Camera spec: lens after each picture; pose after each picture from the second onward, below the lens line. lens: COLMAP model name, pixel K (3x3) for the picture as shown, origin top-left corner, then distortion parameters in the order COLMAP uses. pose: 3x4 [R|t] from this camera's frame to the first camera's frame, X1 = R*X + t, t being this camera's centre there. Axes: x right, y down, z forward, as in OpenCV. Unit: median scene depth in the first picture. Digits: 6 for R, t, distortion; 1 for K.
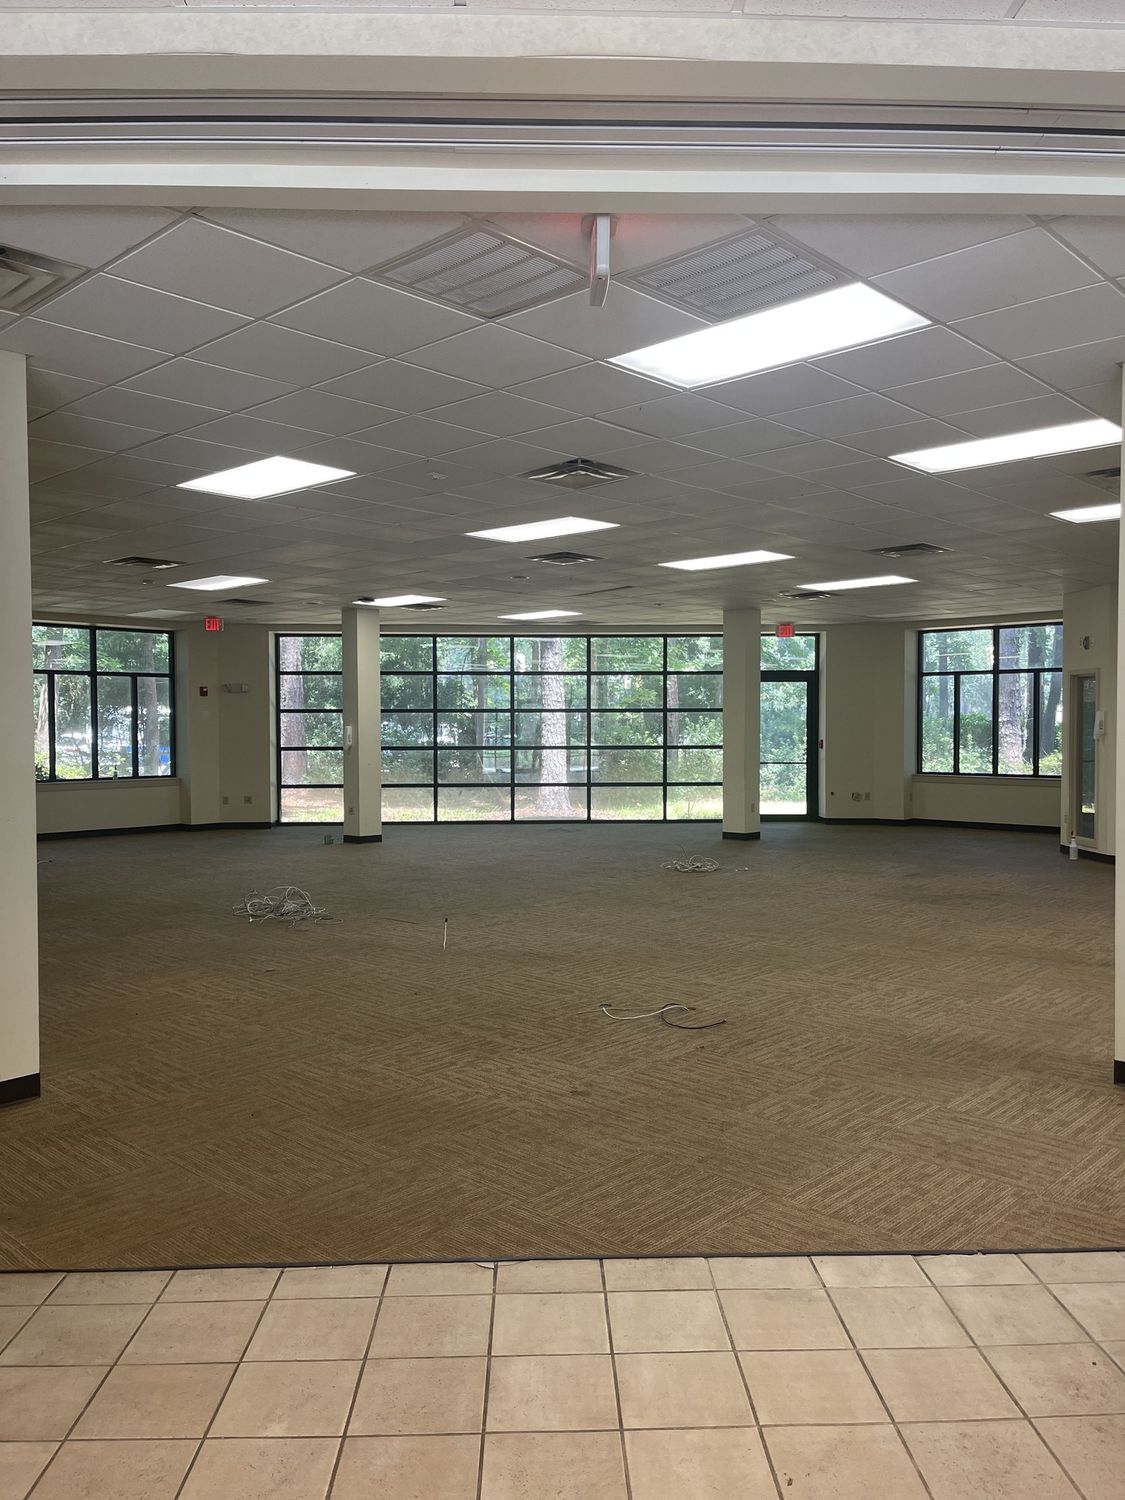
lens RADIAL K [[1137.1, 0, 573.9], [0, 1137.1, 751.0], [0, 0, 1]] dist [0.054000, -0.061207]
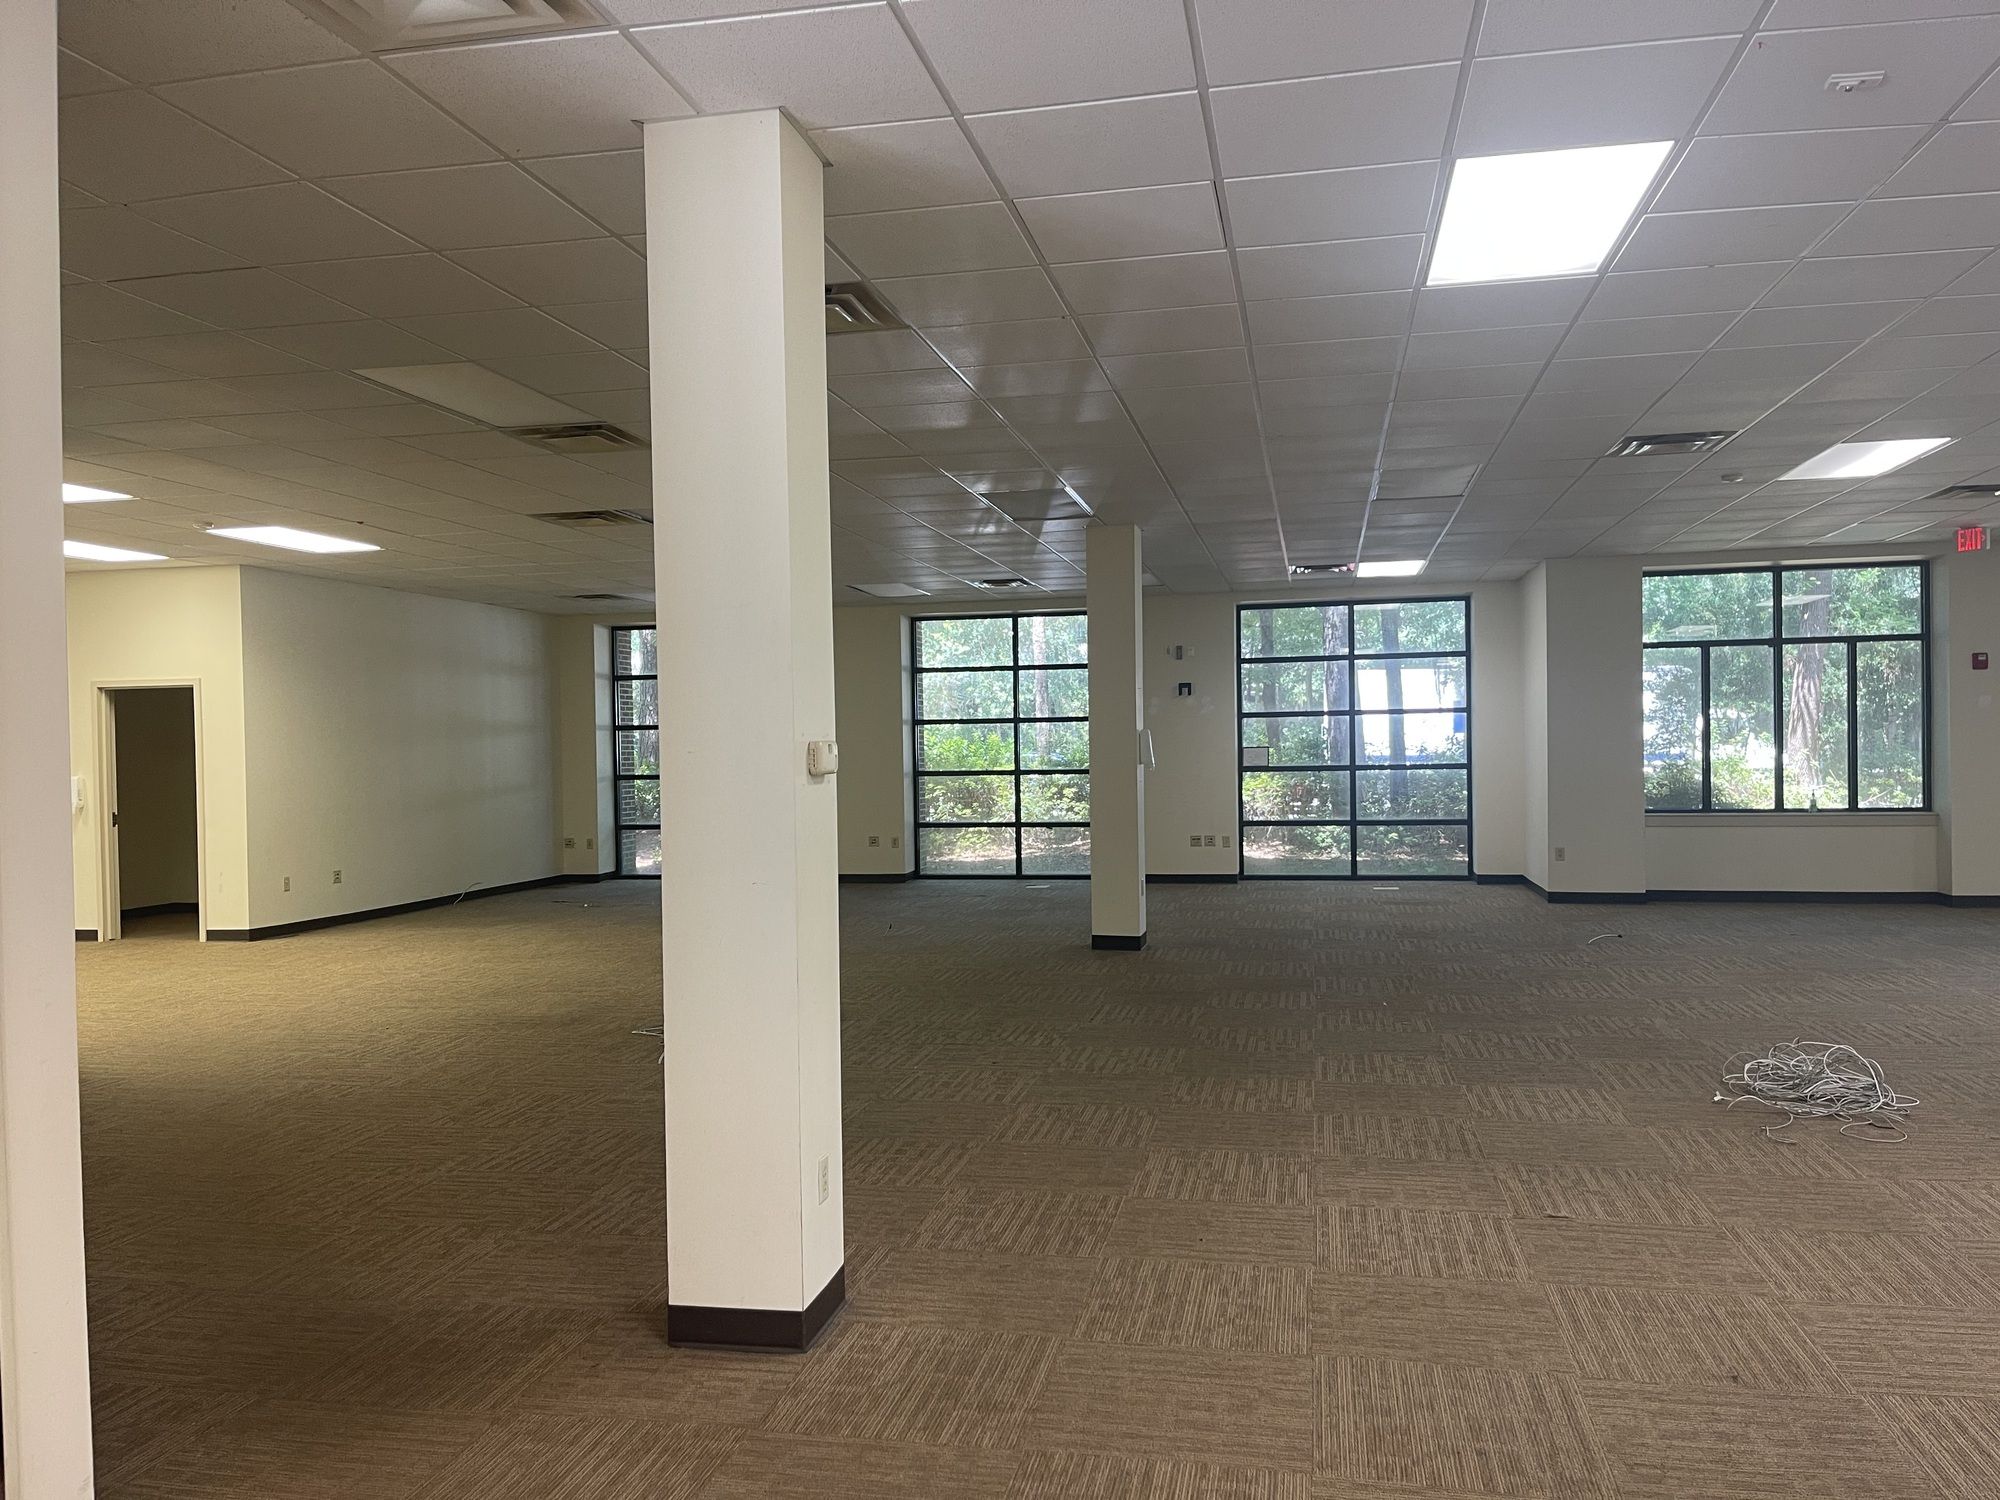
lens RADIAL K [[1516.1, 0, 986.8], [0, 1516.1, 790.3], [0, 0, 1]] dist [0.054000, -0.061207]
pose [[0.513757, 0.021884, -0.857657, 0.094118], [-0.004403, 0.999729, 0.022872, -0.004701], [0.857925, -0.007974, 0.513713, 0.239085]]
